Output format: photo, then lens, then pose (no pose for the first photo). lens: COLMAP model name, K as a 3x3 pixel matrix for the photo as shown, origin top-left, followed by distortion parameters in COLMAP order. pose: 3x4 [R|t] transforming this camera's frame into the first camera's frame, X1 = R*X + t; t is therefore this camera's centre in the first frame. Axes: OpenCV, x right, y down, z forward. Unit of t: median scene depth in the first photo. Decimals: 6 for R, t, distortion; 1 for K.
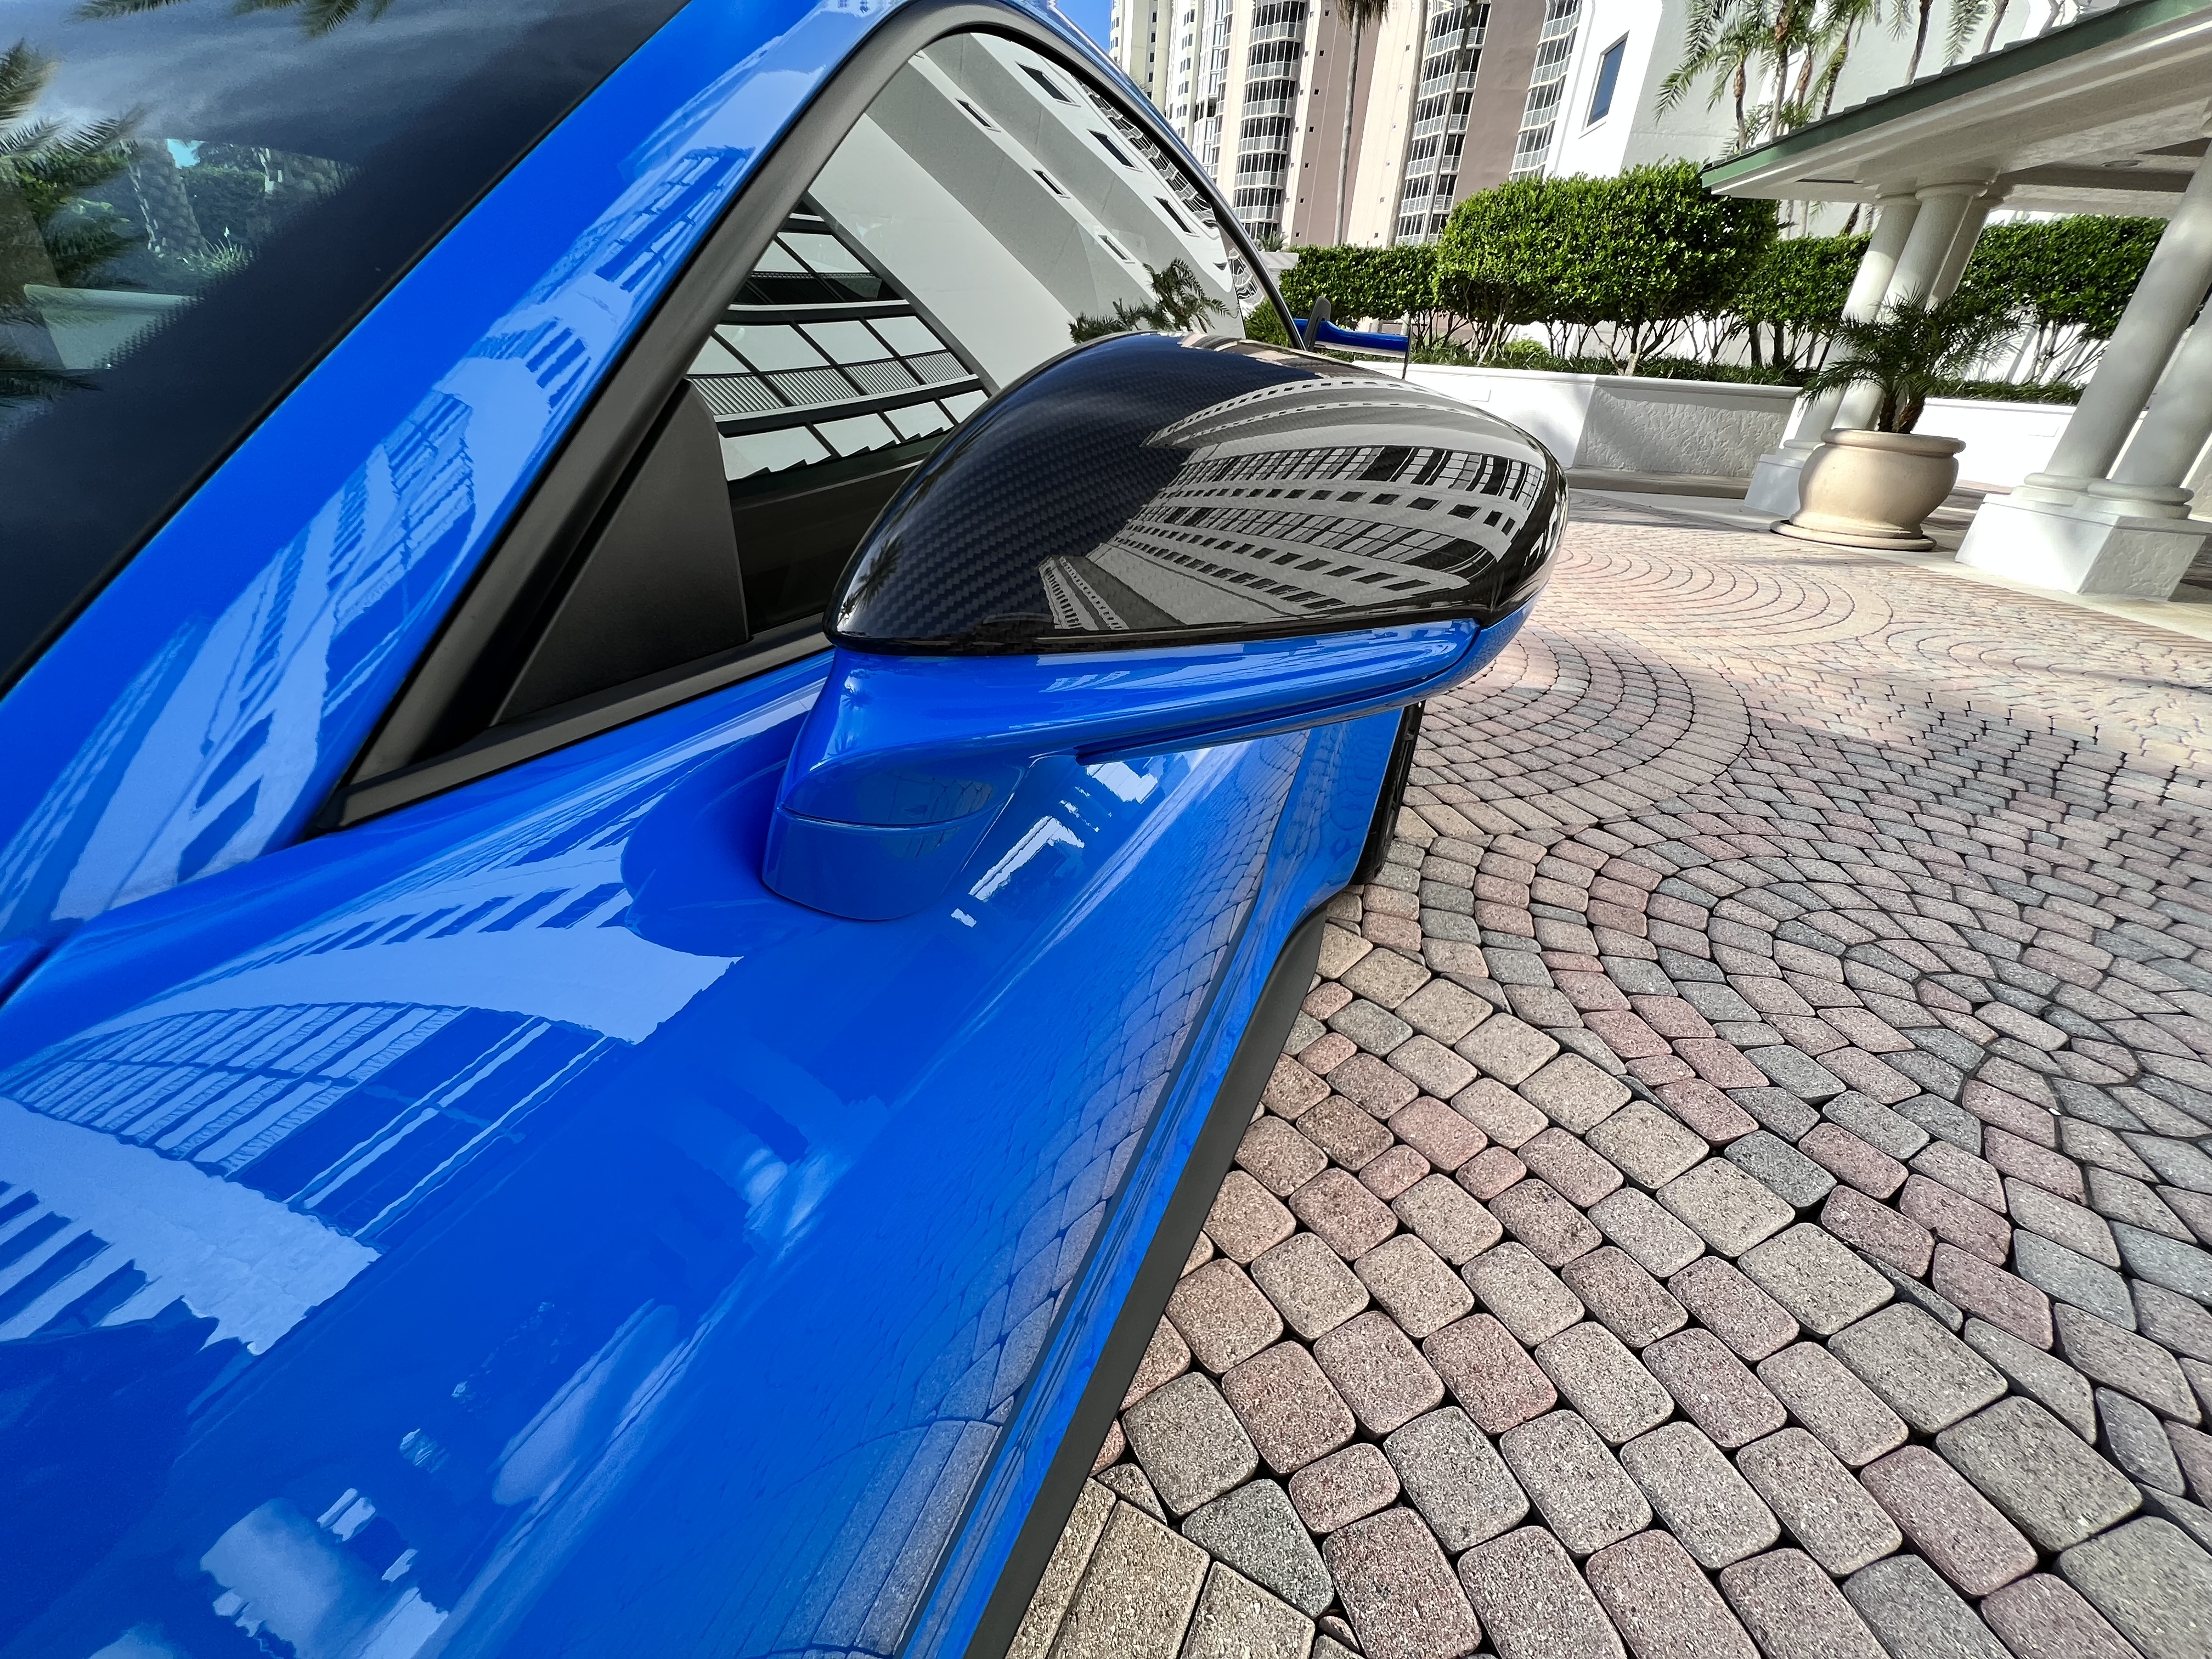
lens RADIAL K [[875.6, 0, 1095.0], [0, 875.6, 821.2], [0, 0, 1]] dist [-0.004972, -0.000219]
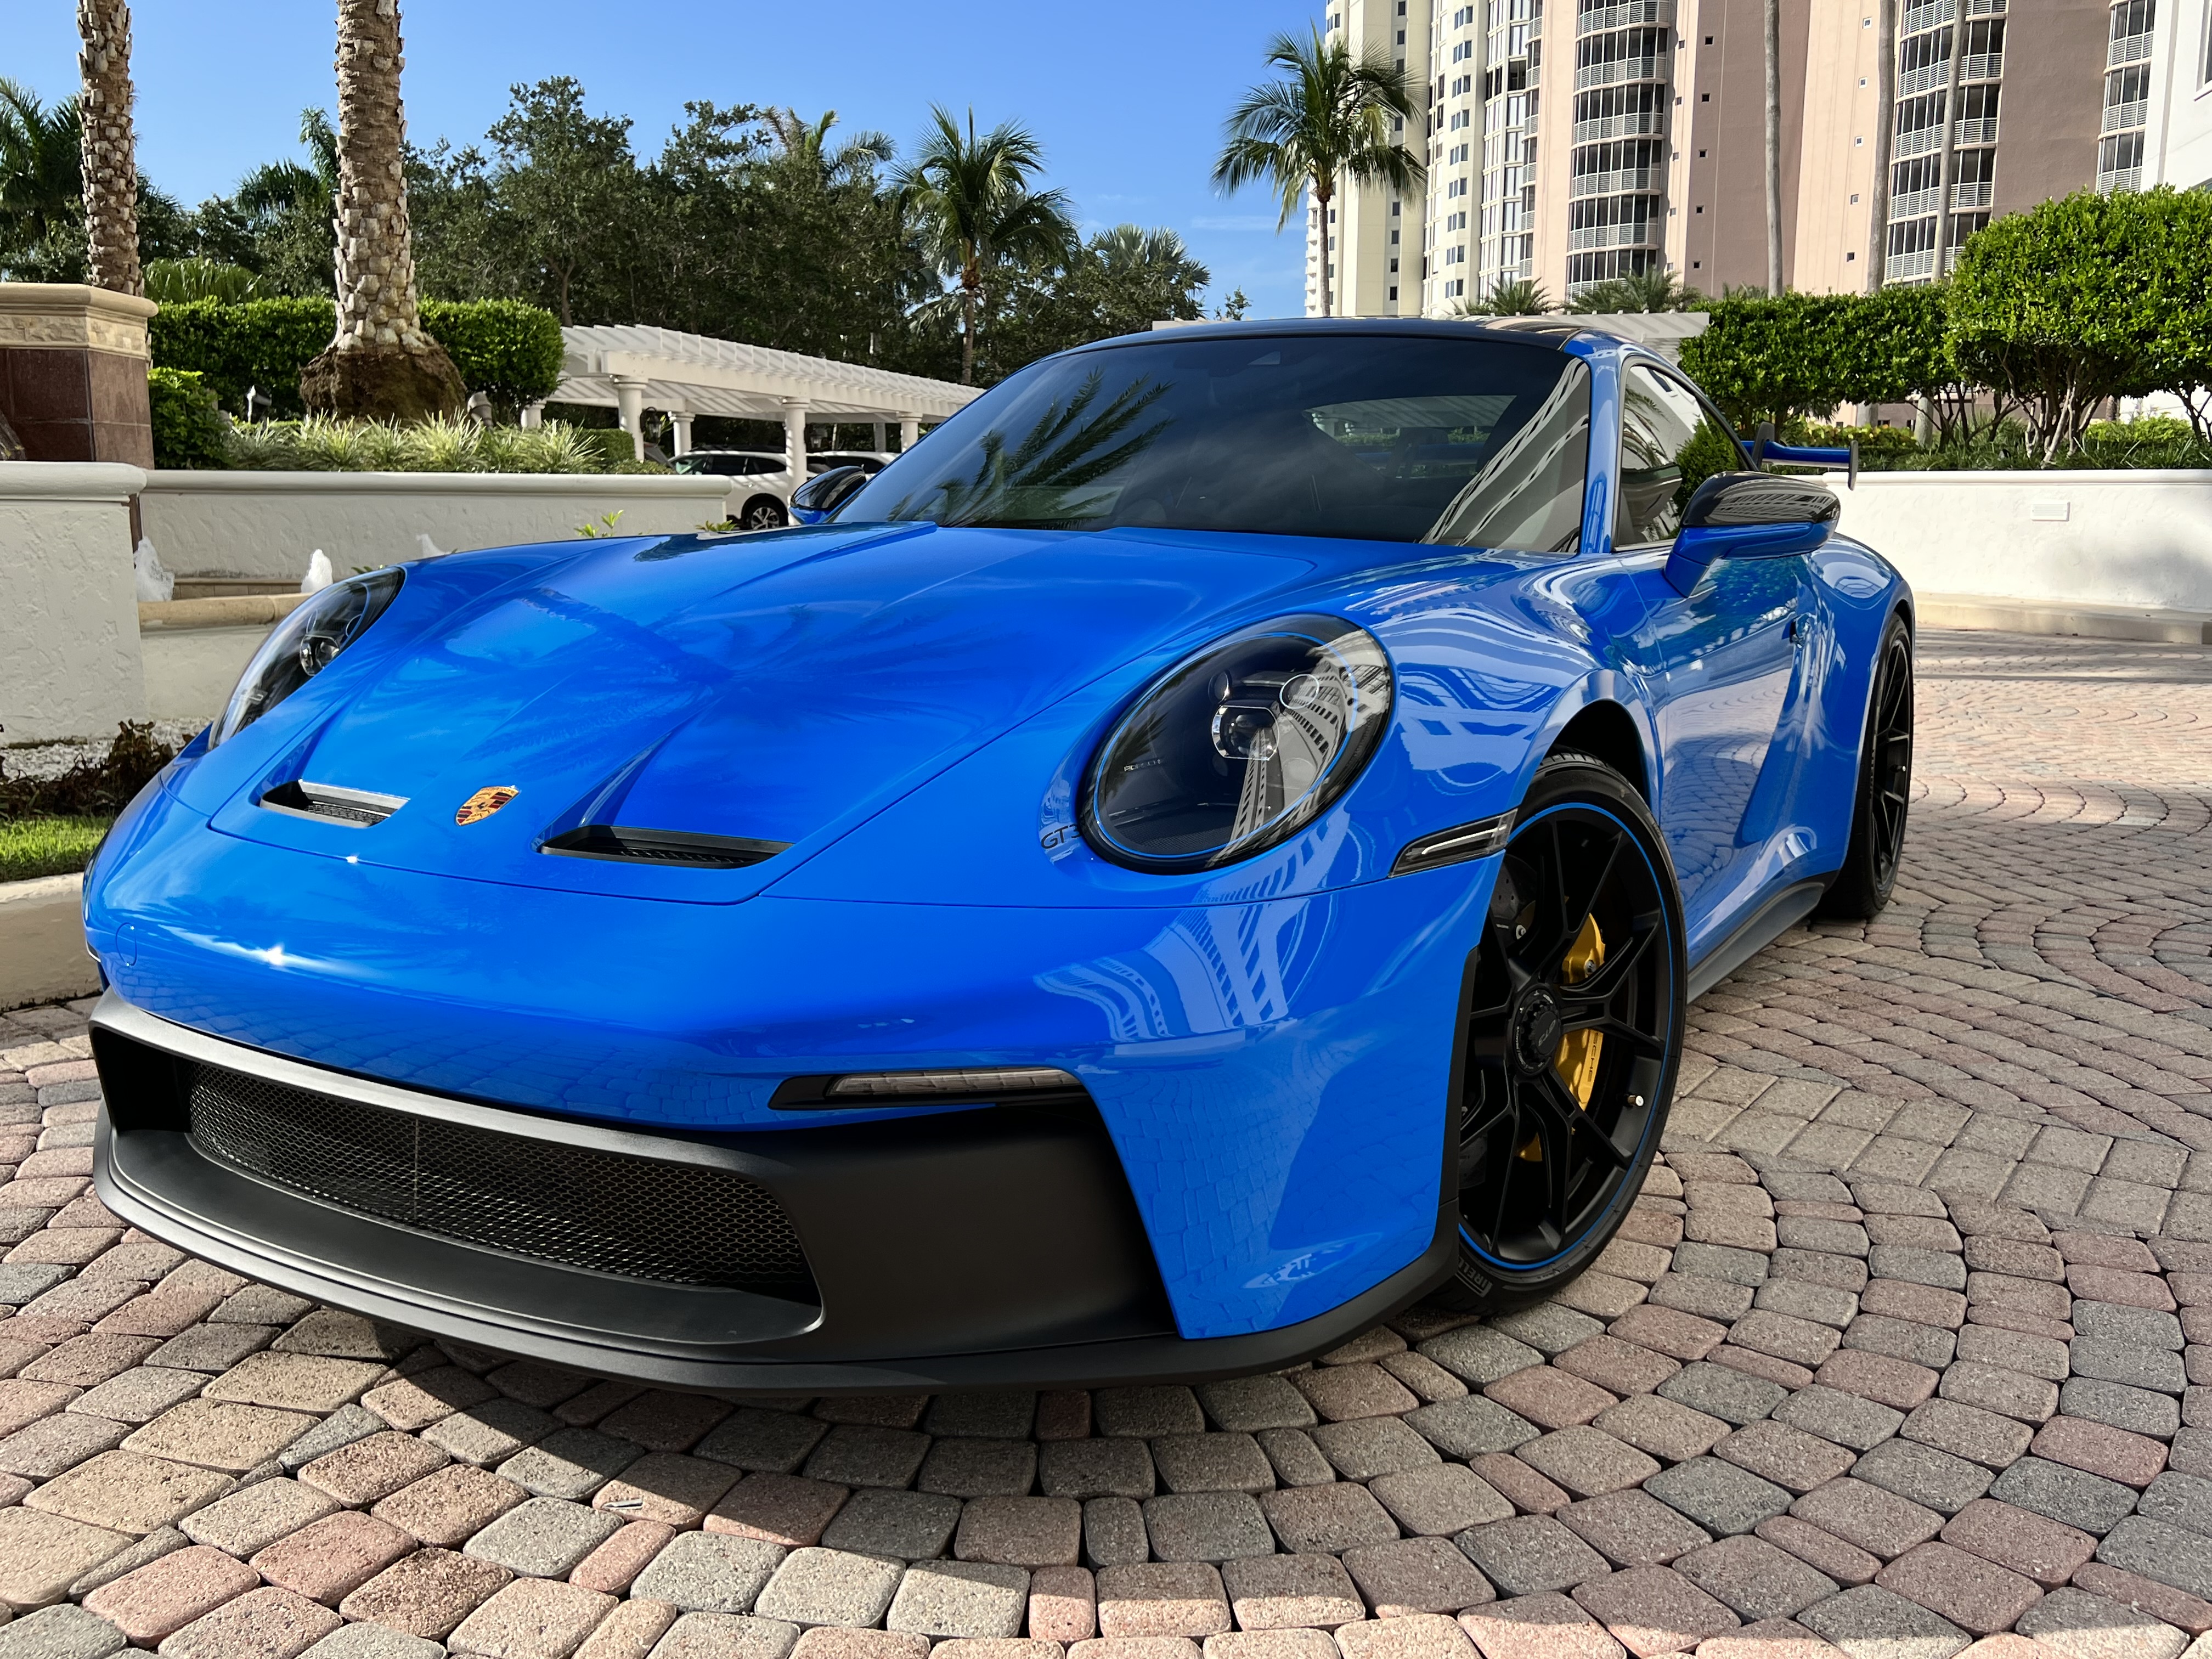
lens RADIAL K [[1978.8, 0, 1108.9], [0, 1978.8, 822.9], [0, 0, 1]] dist [0.039846, -0.035799]
pose [[0.994725, -0.034600, -0.096571, -0.049701], [0.001916, 0.947503, -0.319742, 0.099159], [0.102564, 0.317870, 0.942570, -0.188639]]
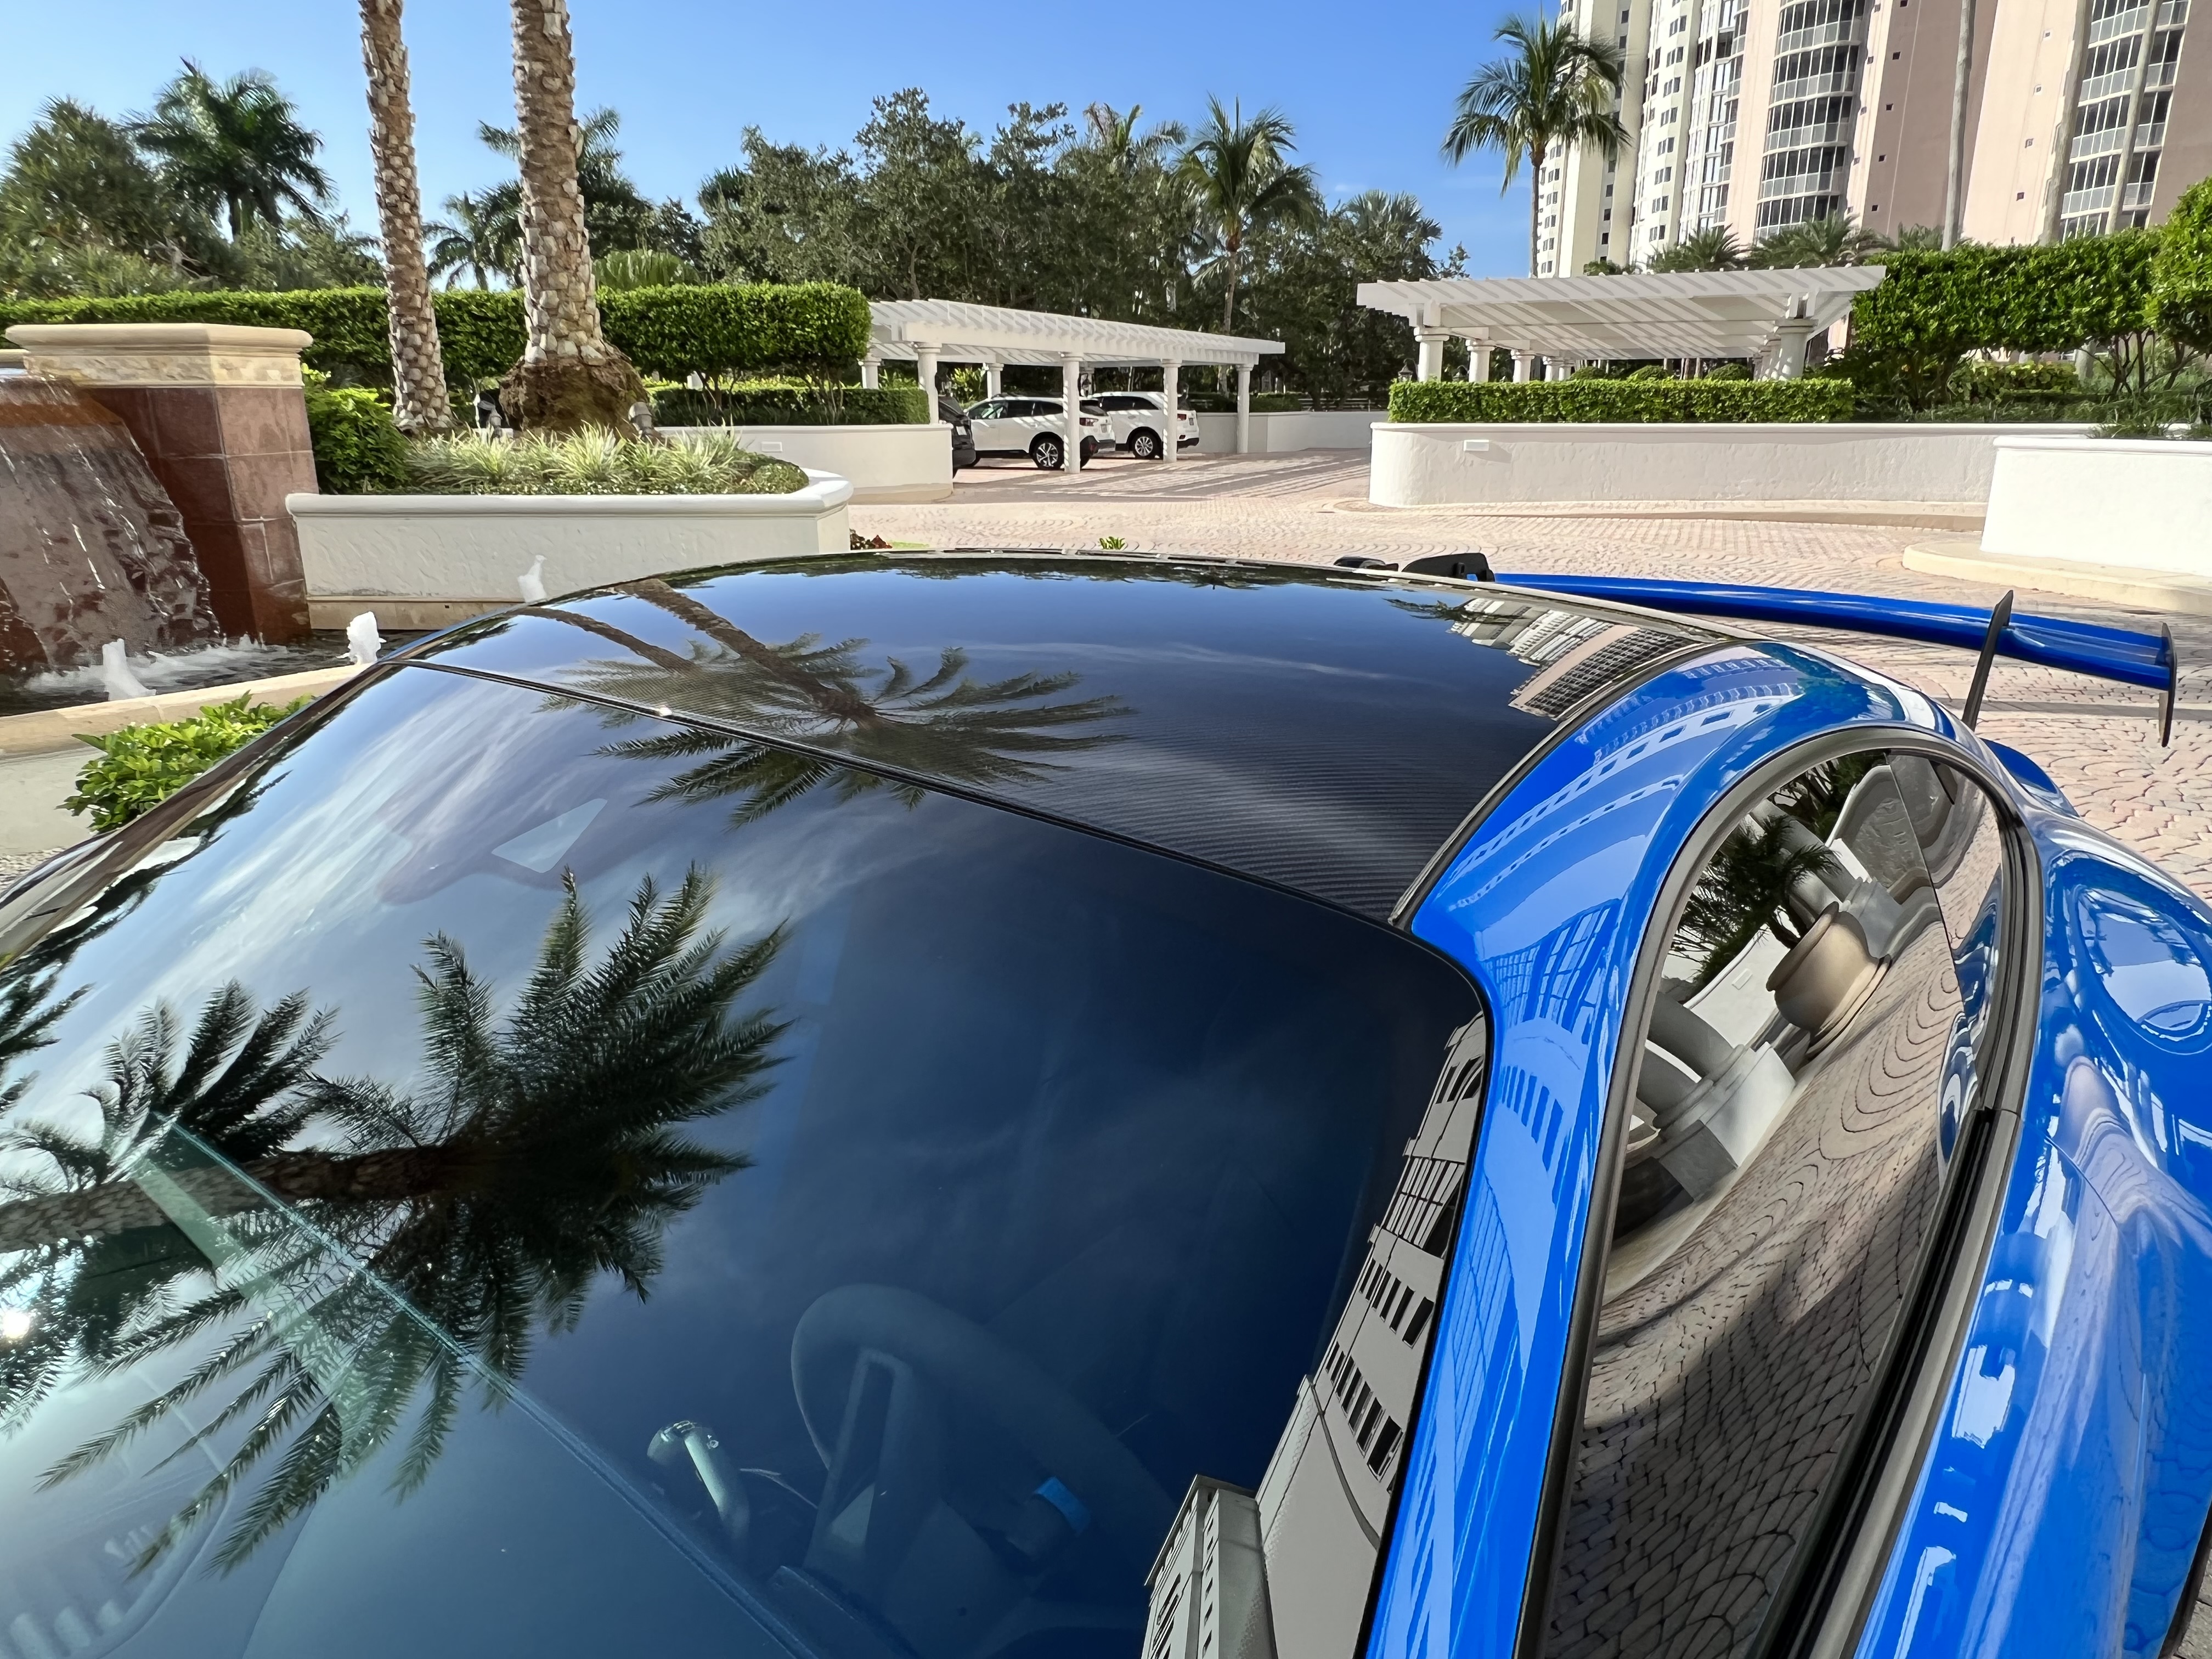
lens RADIAL K [[1404.5, 0, 1096.9], [0, 1404.5, 824.8], [0, 0, 1]] dist [-0.005354, 0.005165]
pose [[0.958317, 0.023736, -0.284720, -0.011365], [-0.079059, 0.979661, -0.184429, -0.031441], [0.274552, 0.199251, 0.940702, -0.014601]]
